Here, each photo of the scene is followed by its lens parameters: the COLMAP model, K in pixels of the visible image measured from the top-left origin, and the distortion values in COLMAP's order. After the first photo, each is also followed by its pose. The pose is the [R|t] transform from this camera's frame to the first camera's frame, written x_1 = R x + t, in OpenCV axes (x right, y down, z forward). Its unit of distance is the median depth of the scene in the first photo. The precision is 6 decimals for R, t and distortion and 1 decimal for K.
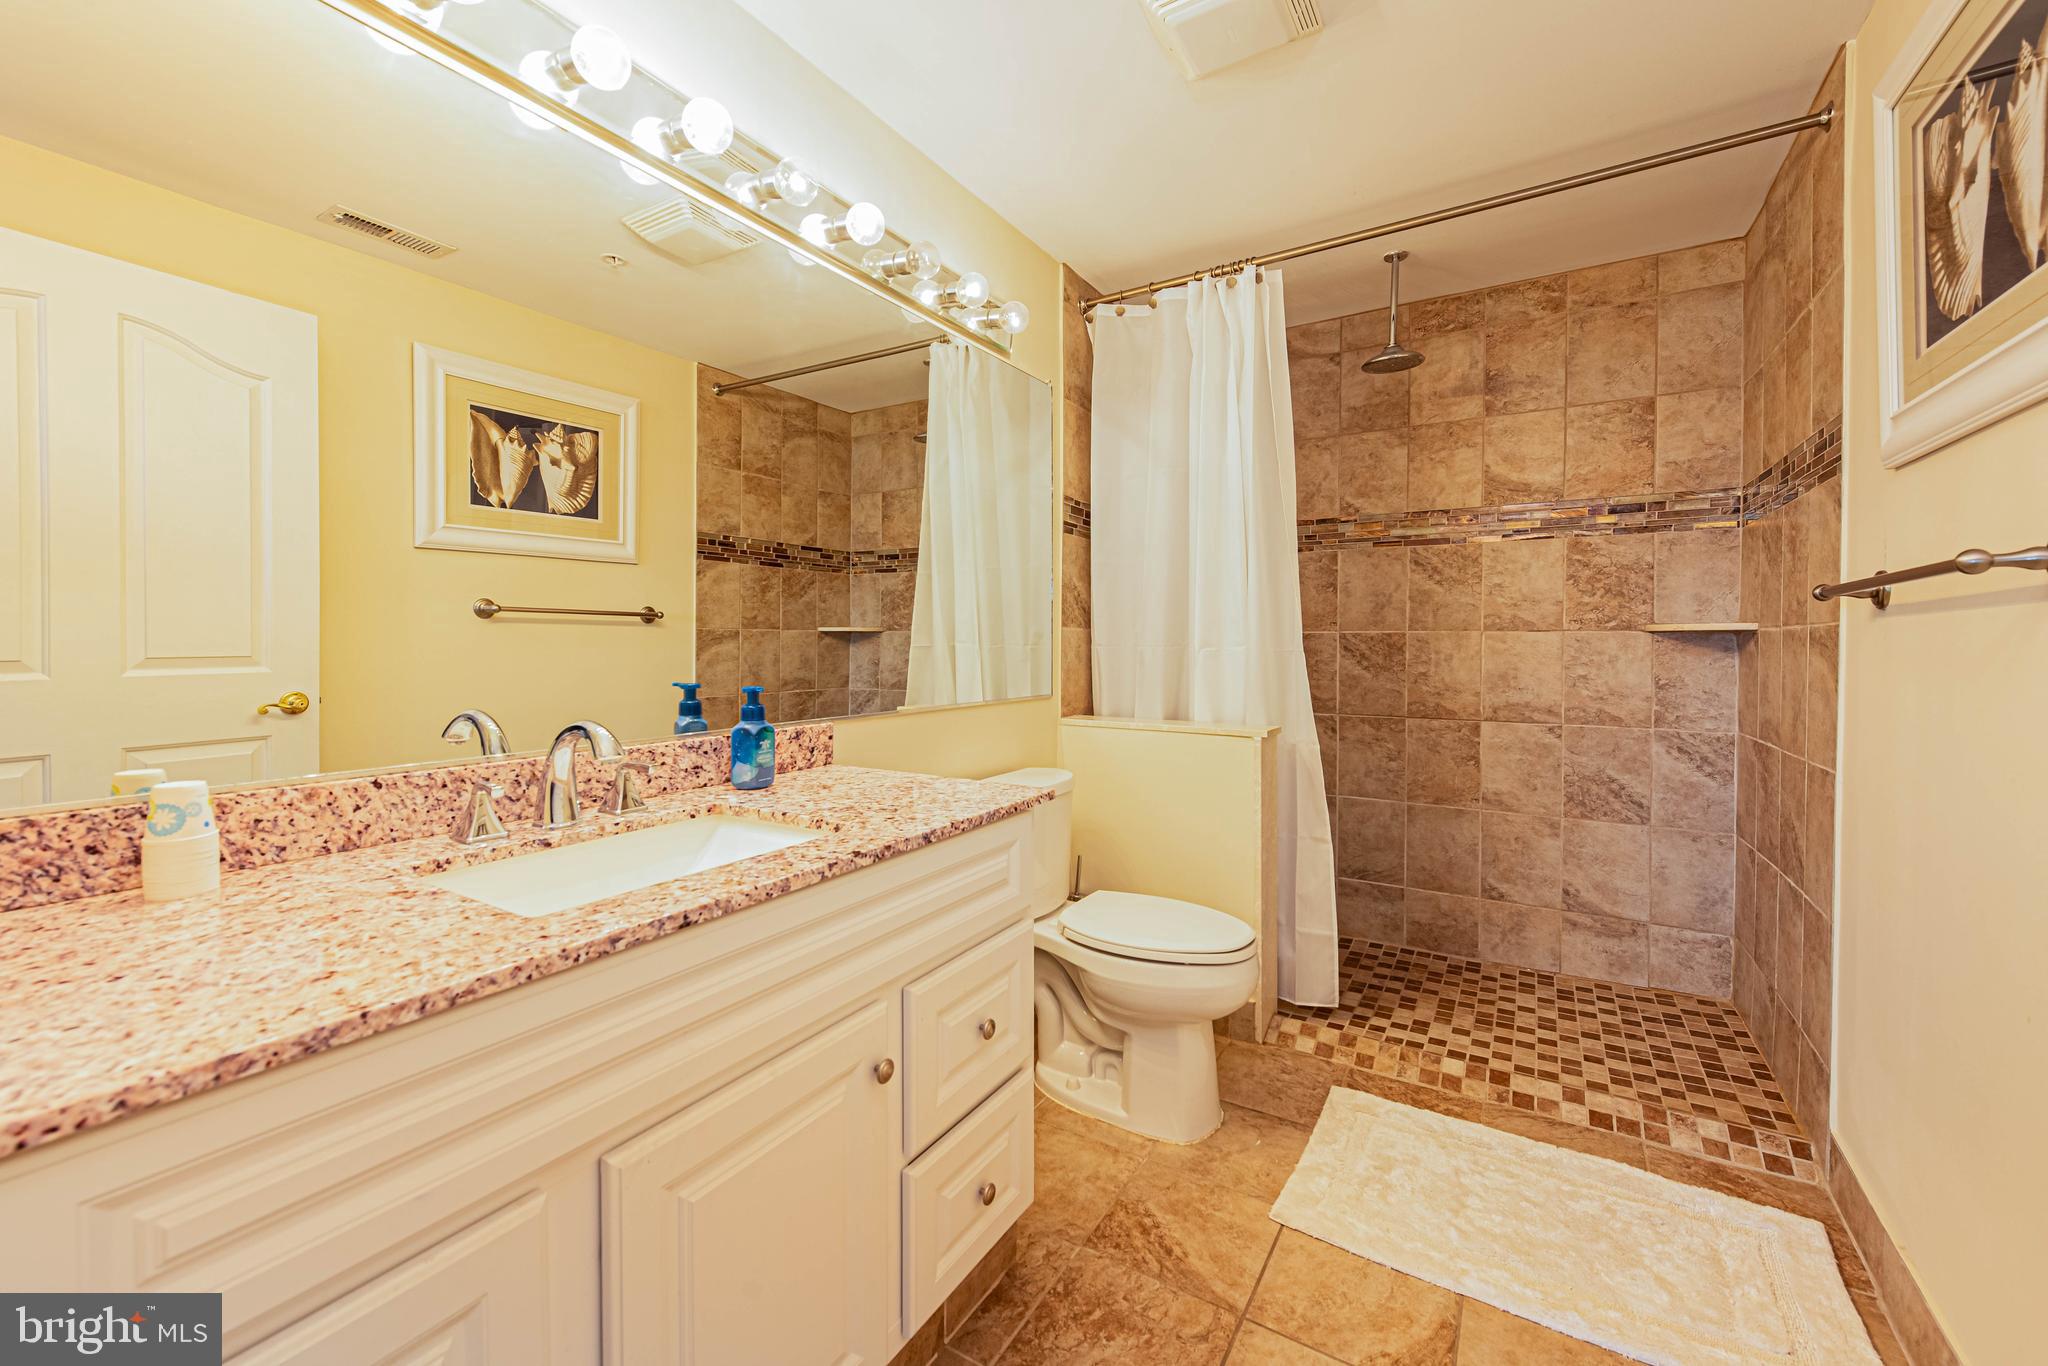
lens RADIAL K [[813.9, 0, 1021.5], [0, 813.9, 646.0], [0, 0, 1]] dist [0.008790, -0.001020]
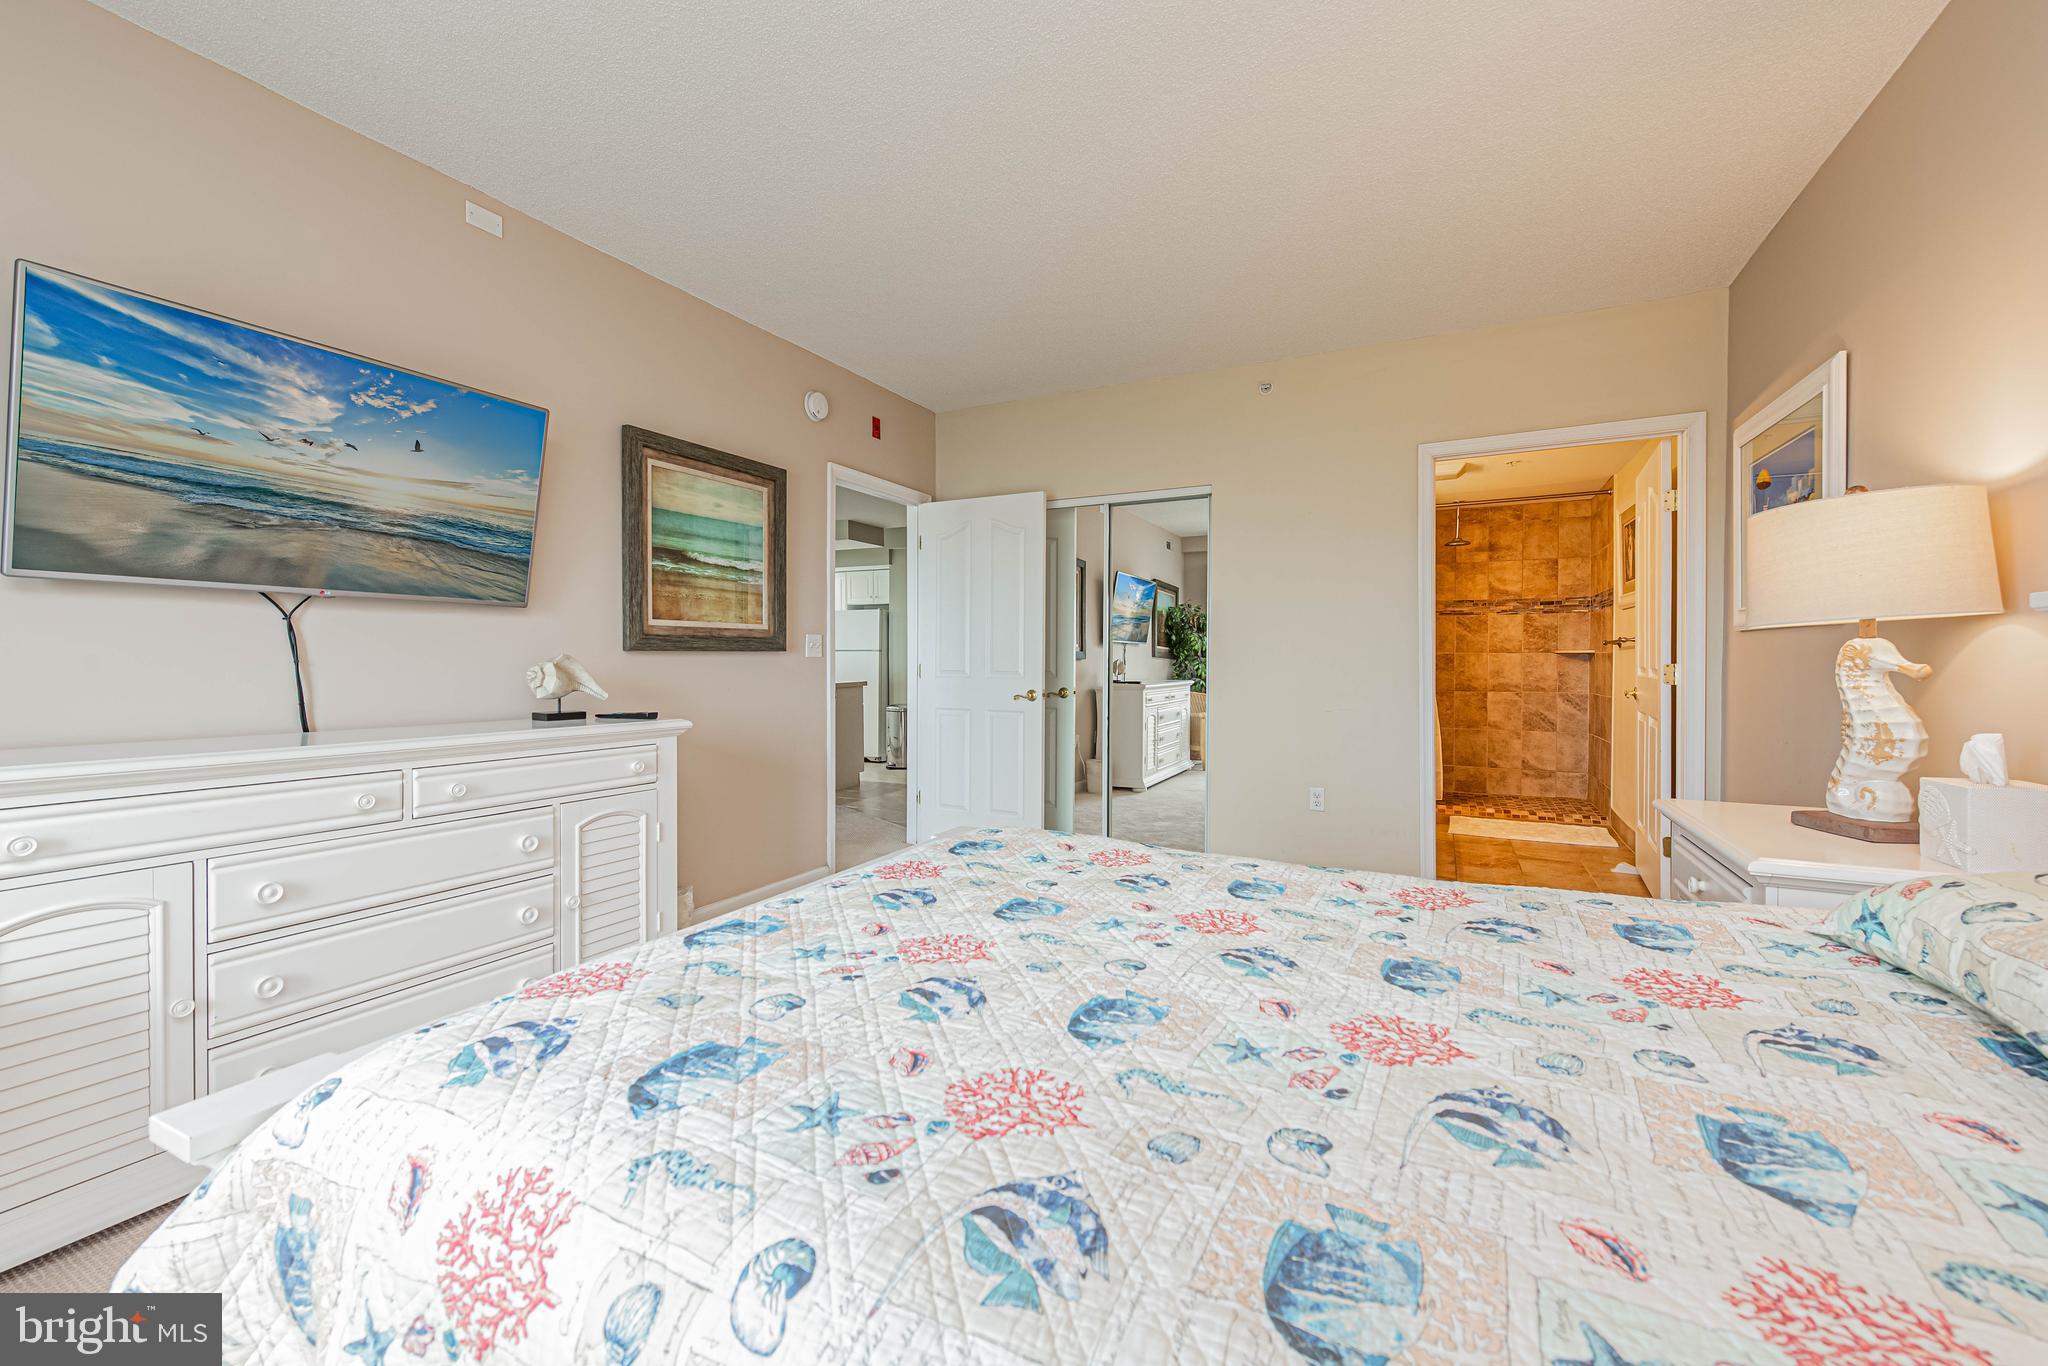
lens RADIAL K [[813.9, 0, 1014.8], [0, 813.9, 664.0], [0, 0, 1]] dist [0.008790, -0.001020]
pose [[0.996791, -0.004218, 0.079934, -1.031981], [0.004004, 0.999988, 0.002831, 0.001413], [-0.079945, -0.002502, 0.996796, -1.294542]]
